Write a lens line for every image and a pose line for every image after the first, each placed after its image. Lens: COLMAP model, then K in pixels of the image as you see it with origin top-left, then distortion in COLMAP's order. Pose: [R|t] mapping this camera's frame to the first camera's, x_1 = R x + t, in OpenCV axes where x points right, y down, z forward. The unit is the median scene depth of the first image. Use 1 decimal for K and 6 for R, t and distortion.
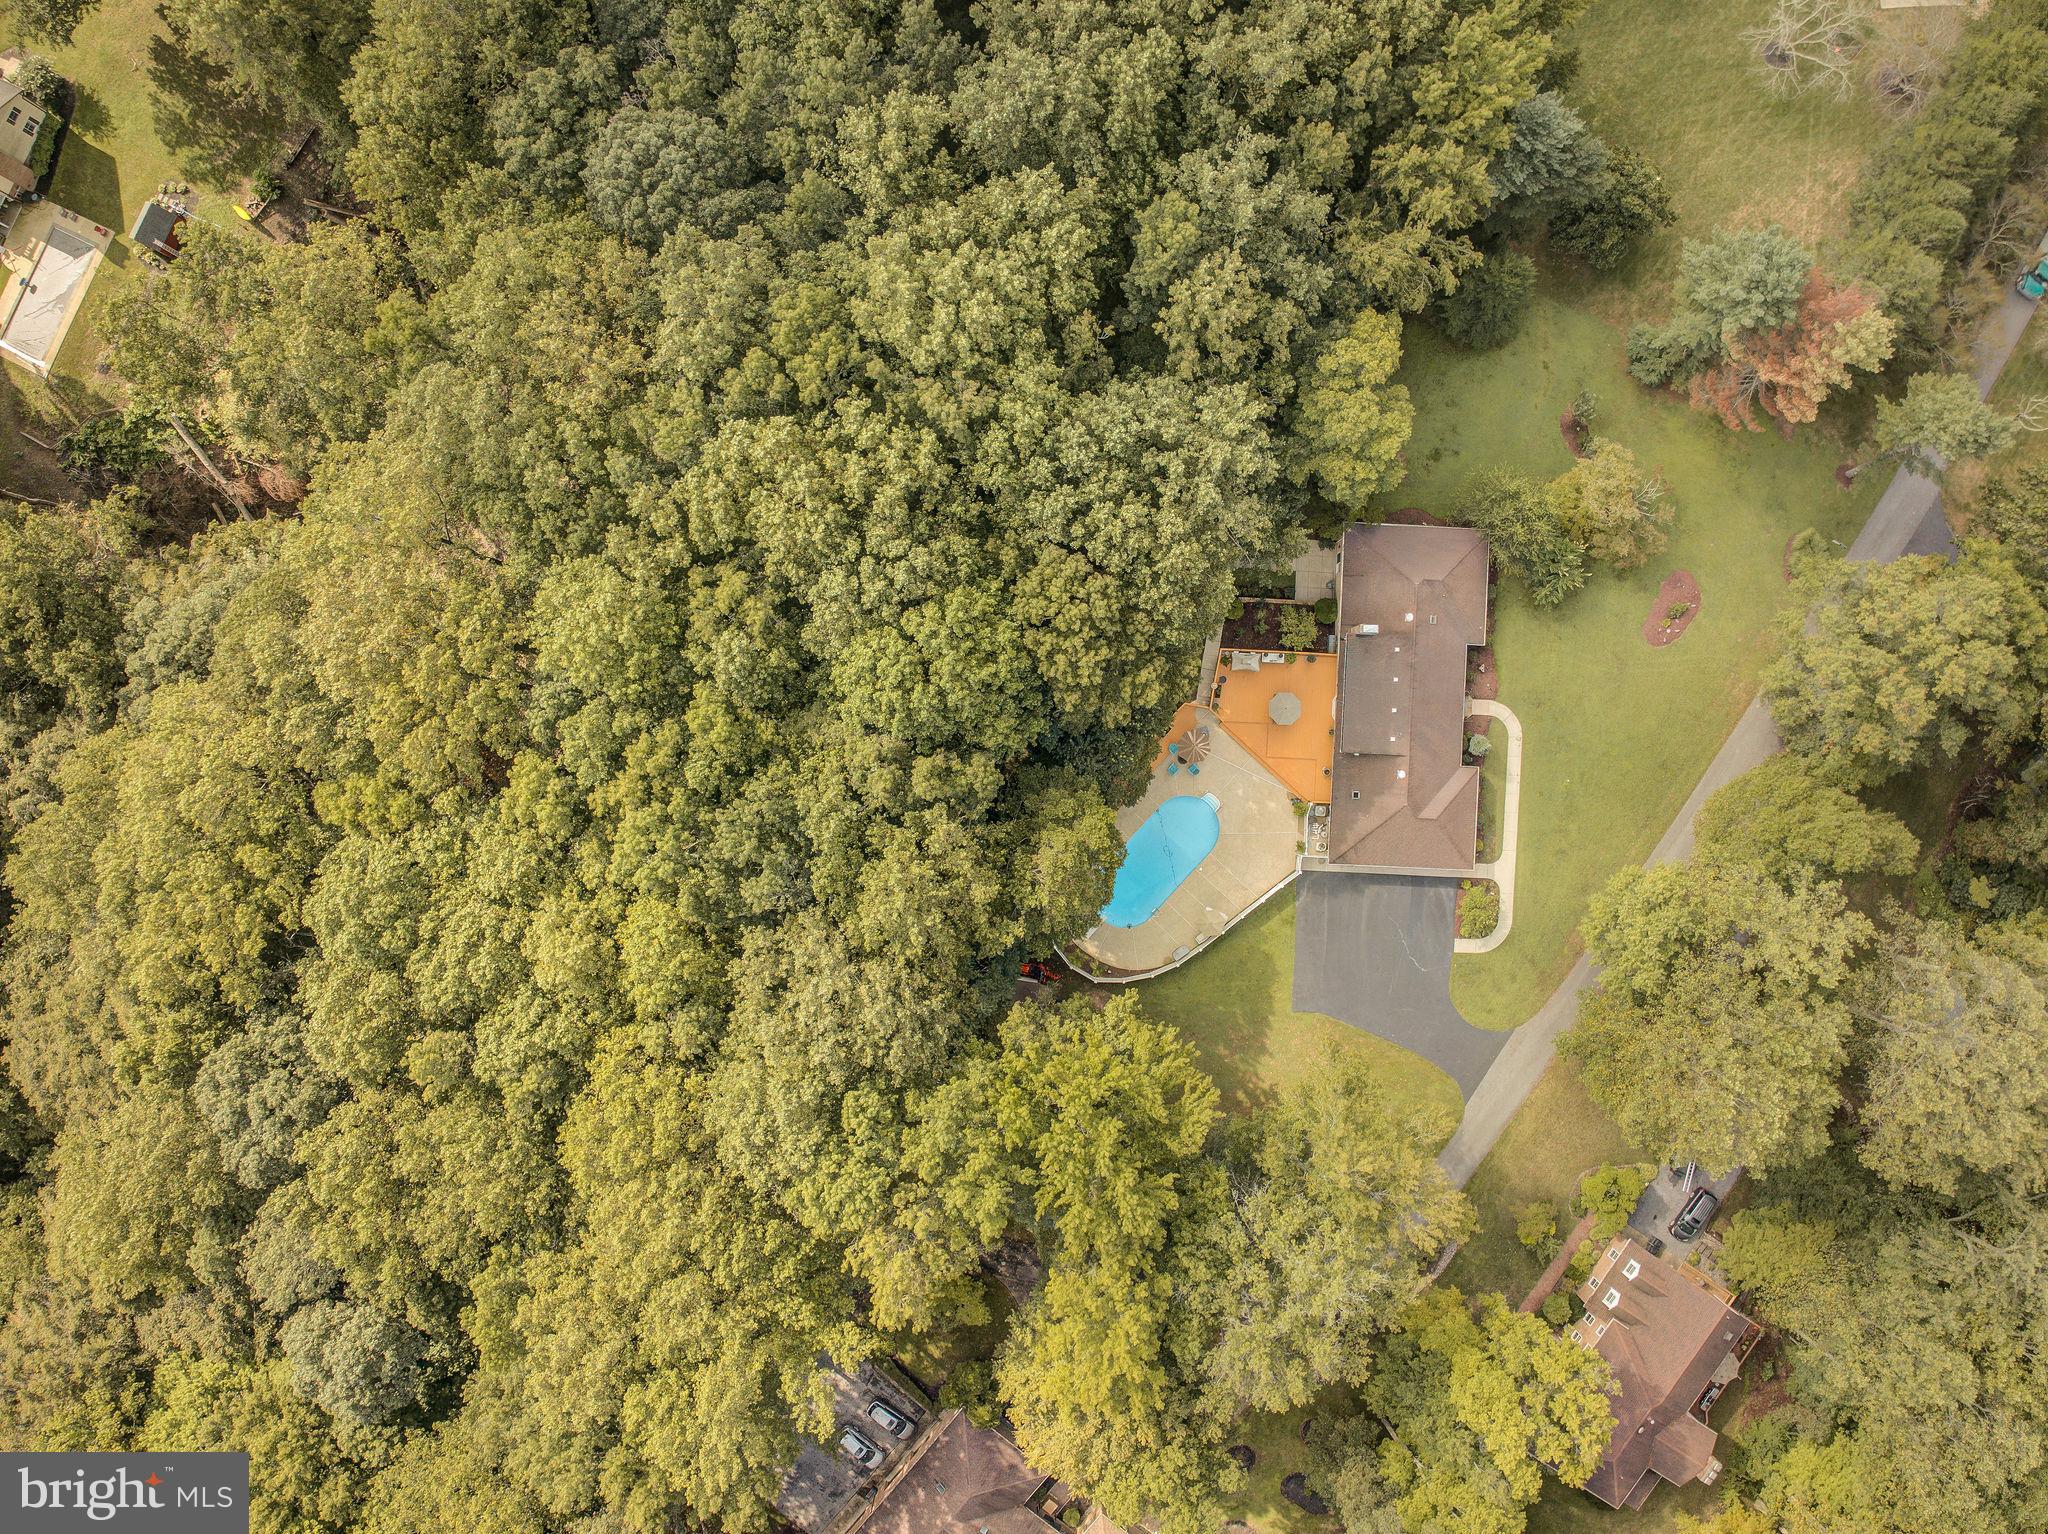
lens RADIAL K [[1479.5, 0, 1030.2], [0, 1479.5, 767.7], [0, 0, 1]] dist [-0.101618, -0.010165]
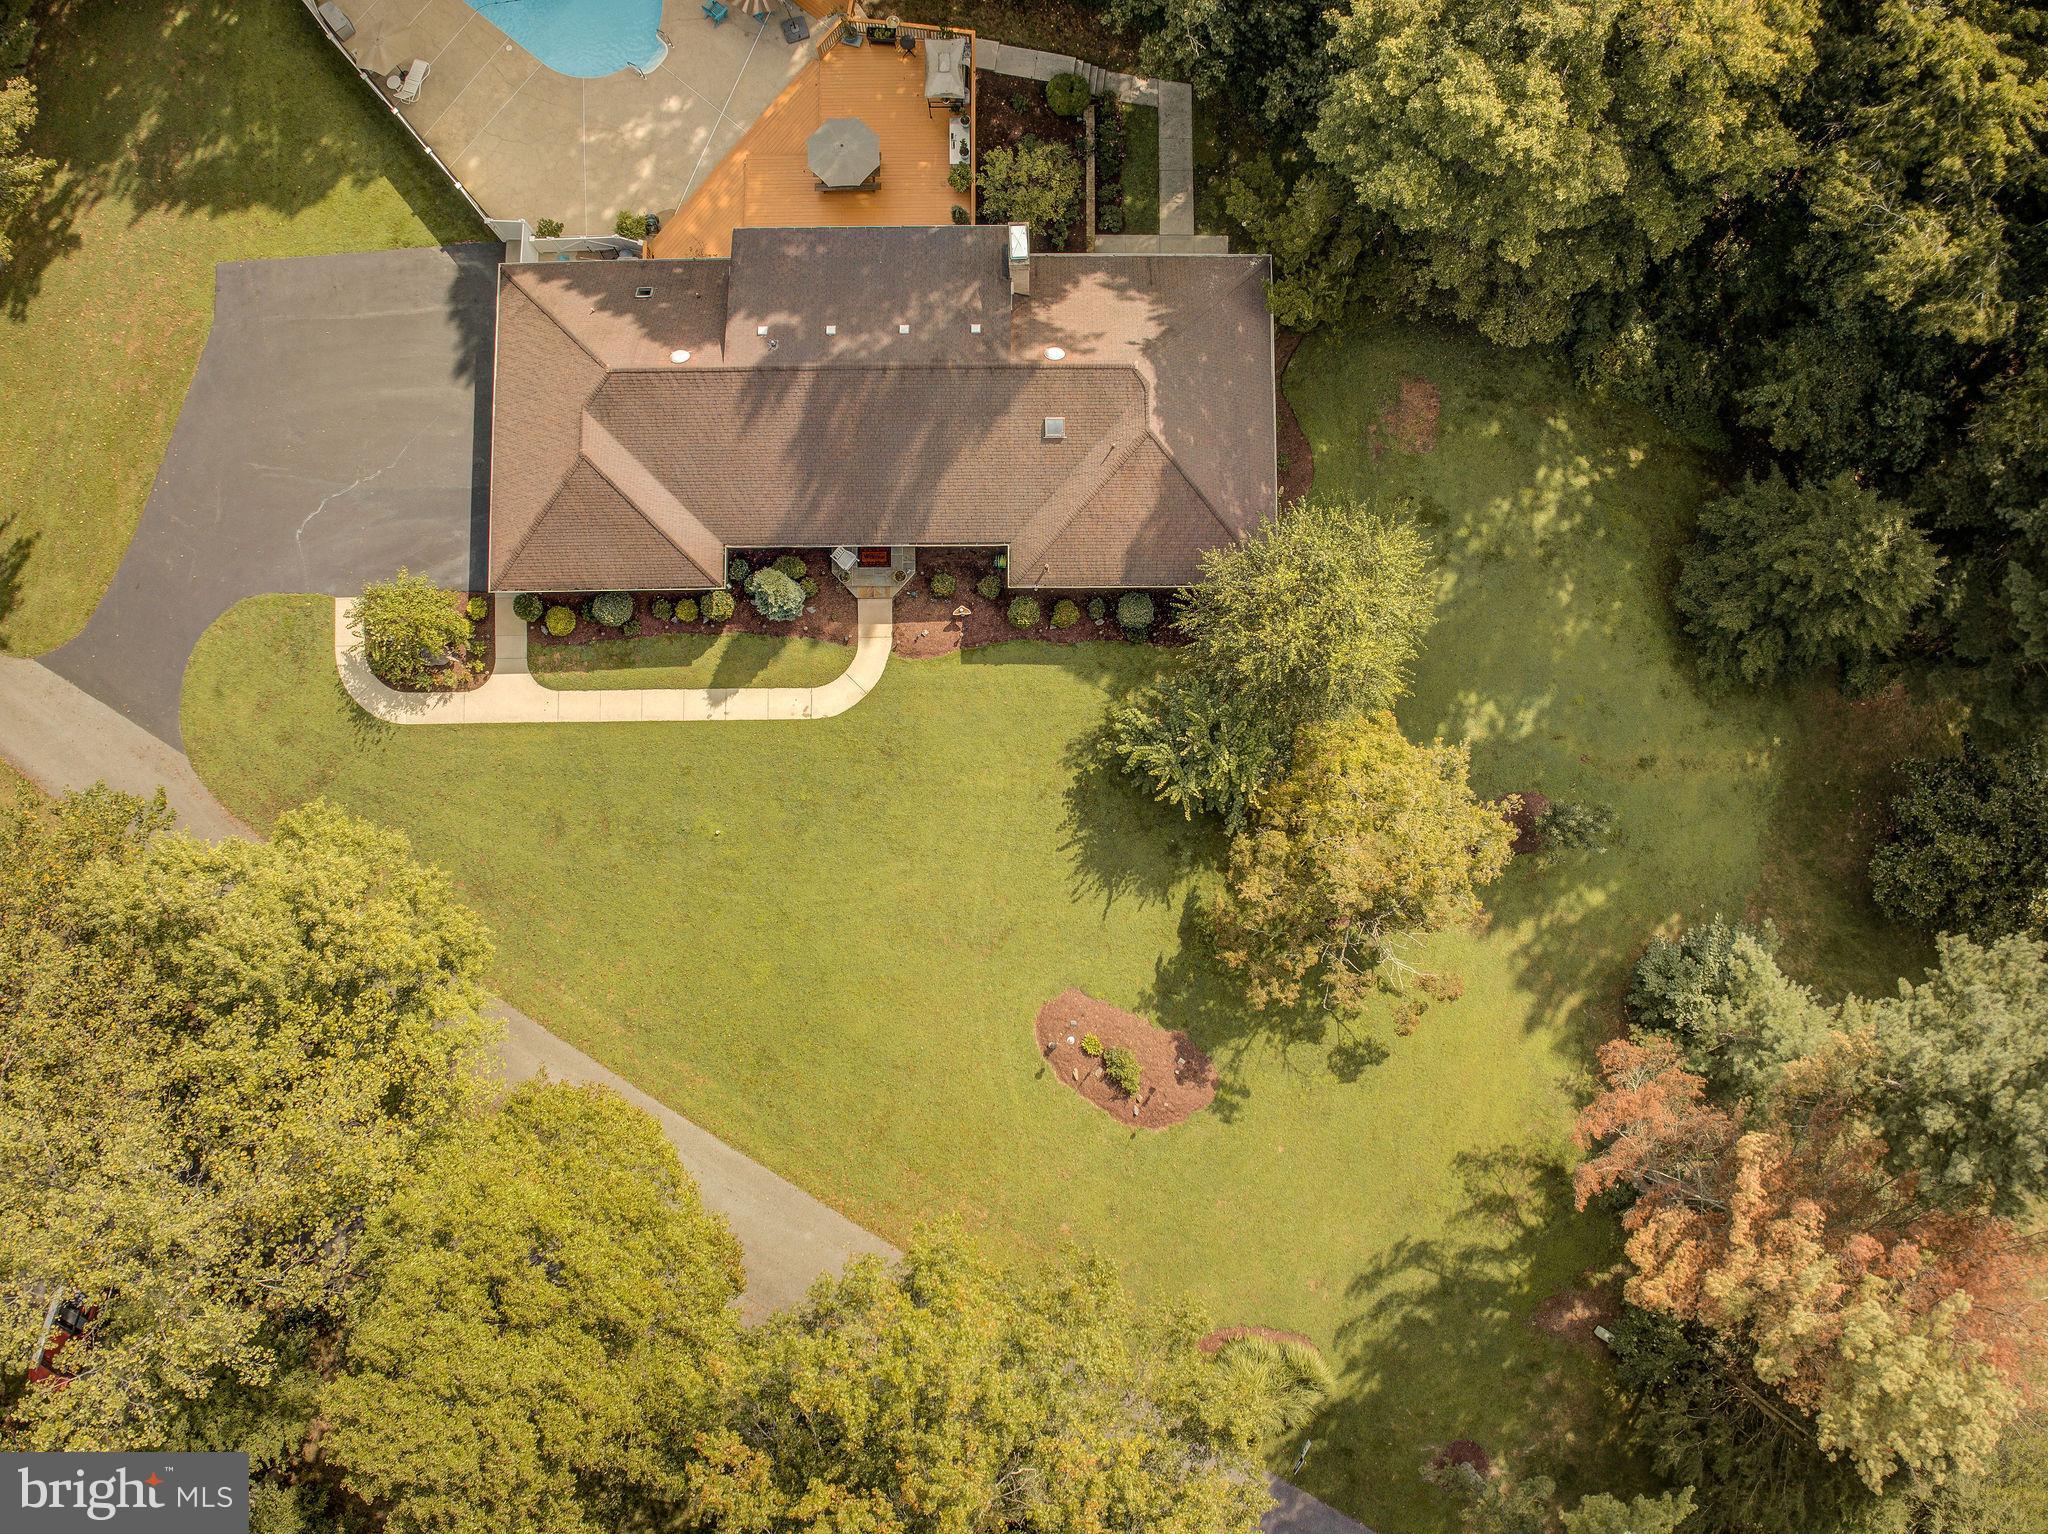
lens RADIAL K [[1503.2, 0, 1028.6], [0, 1503.2, 758.4], [0, 0, 1]] dist [-0.105016, -0.008729]
pose [[0.051648, 0.998018, -0.035952, 0.369898], [-0.998557, 0.051079, -0.016562, -0.078165], [-0.014693, 0.036755, 0.999216, 0.553002]]
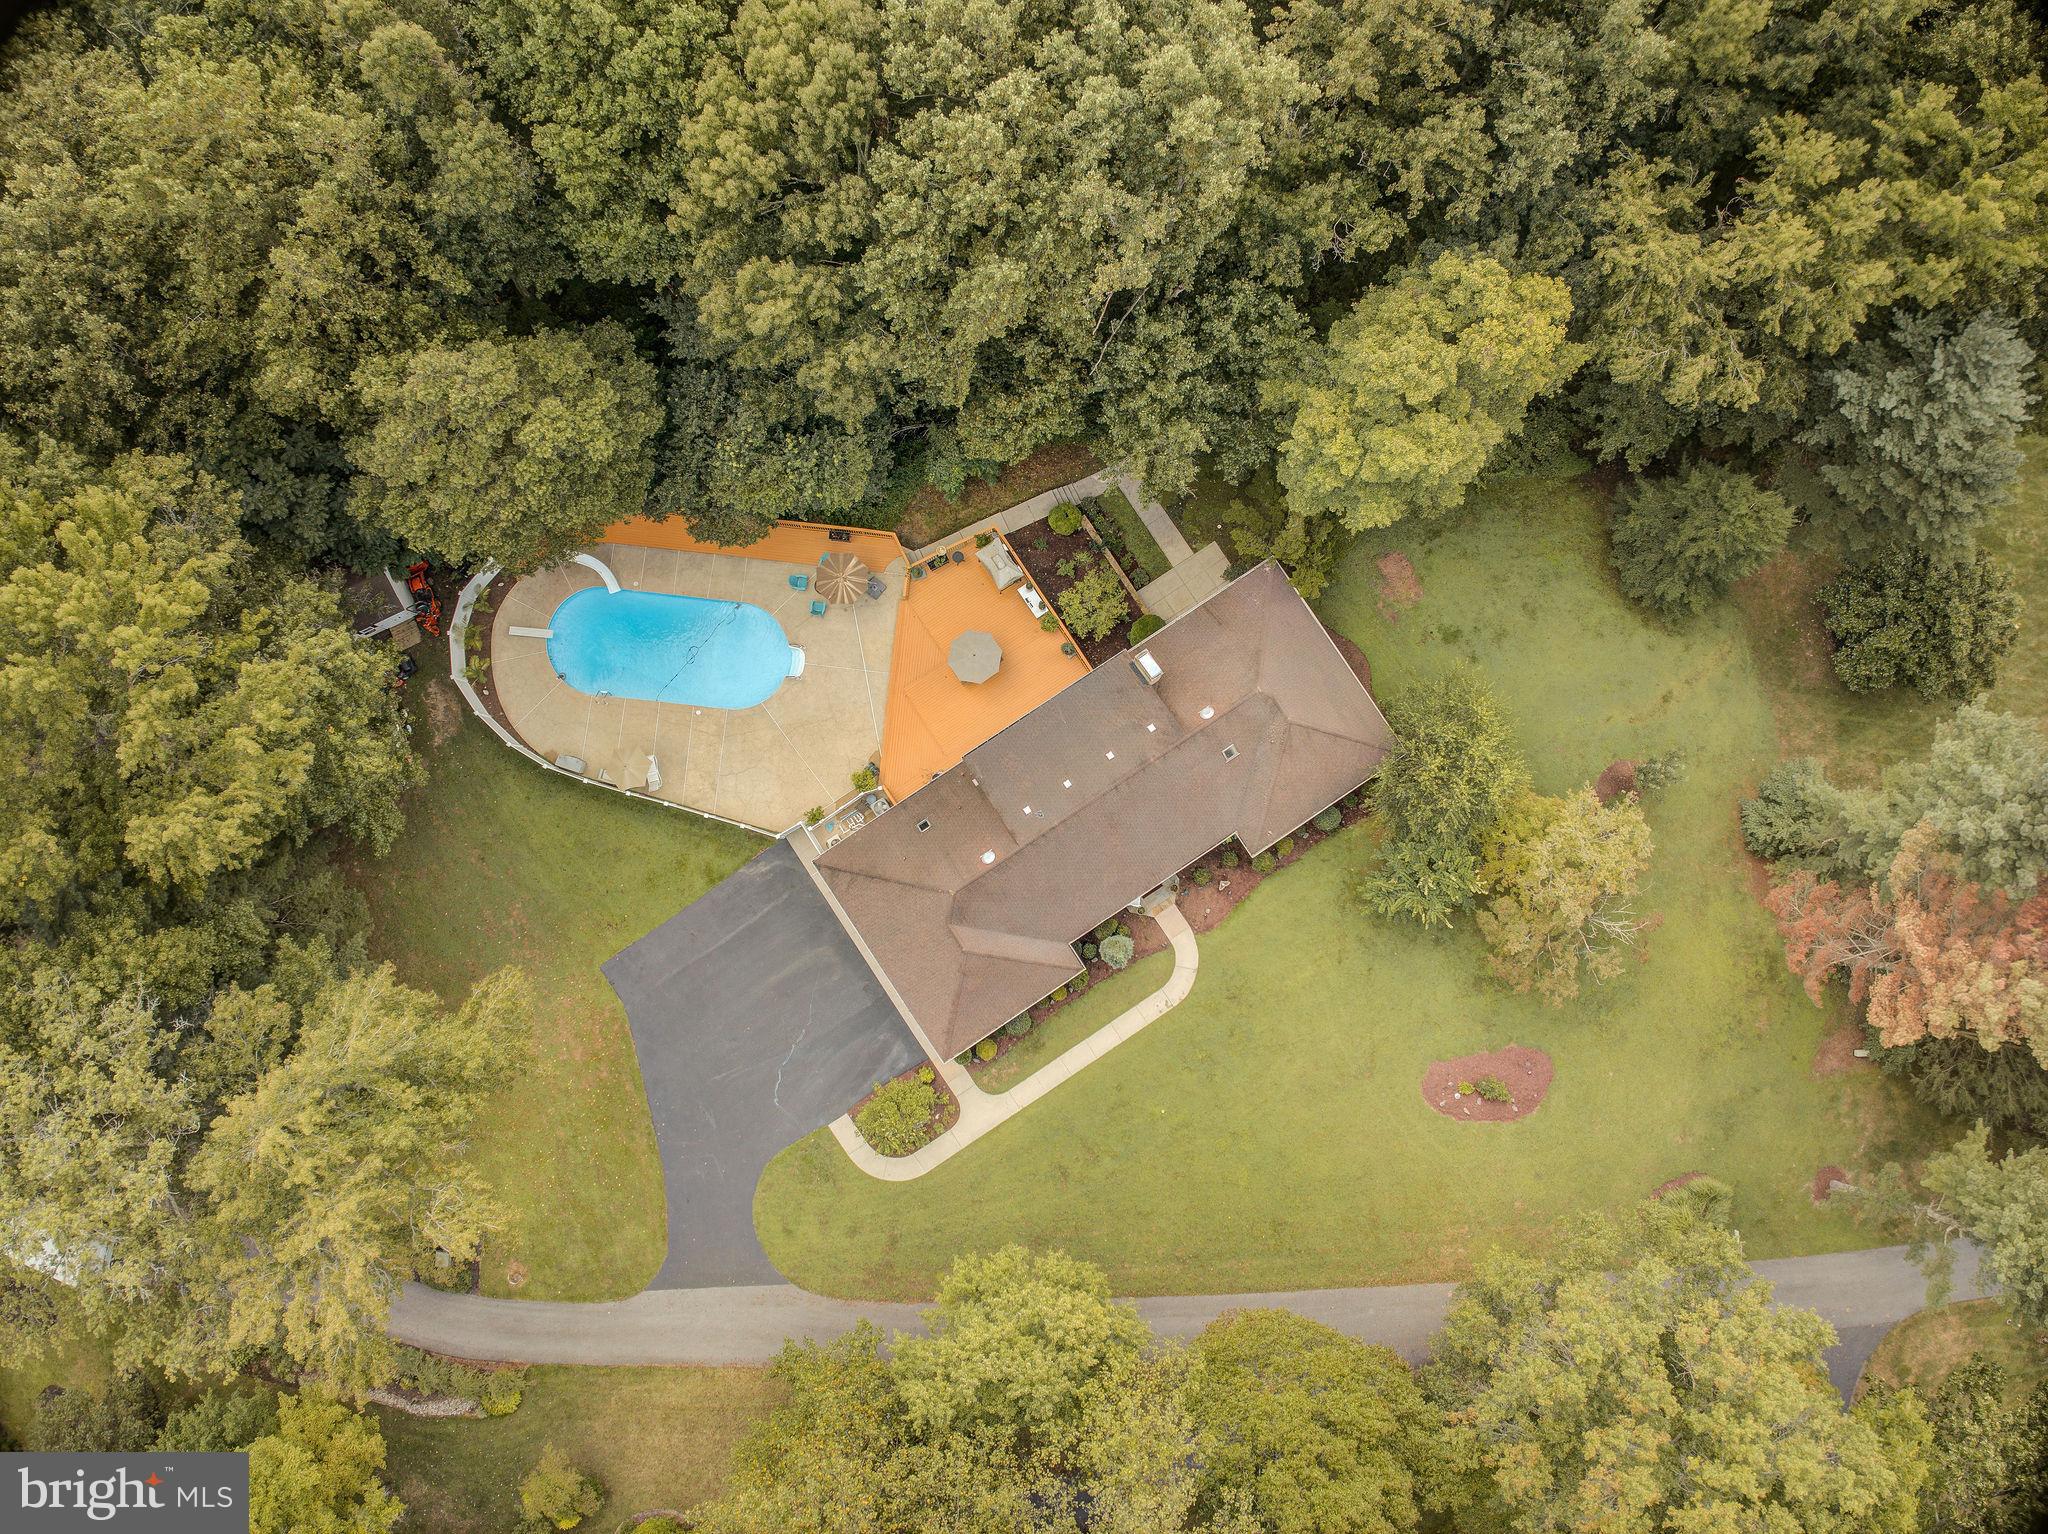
lens RADIAL K [[1408.6, 0, 1032.9], [0, 1408.6, 764.9], [0, 0, 1]] dist [-0.102821, -0.005402]
pose [[0.591490, 0.805262, -0.041147, 0.244925], [-0.806135, 0.589518, -0.051136, -0.002709], [-0.016921, 0.063416, 0.997844, 0.408099]]
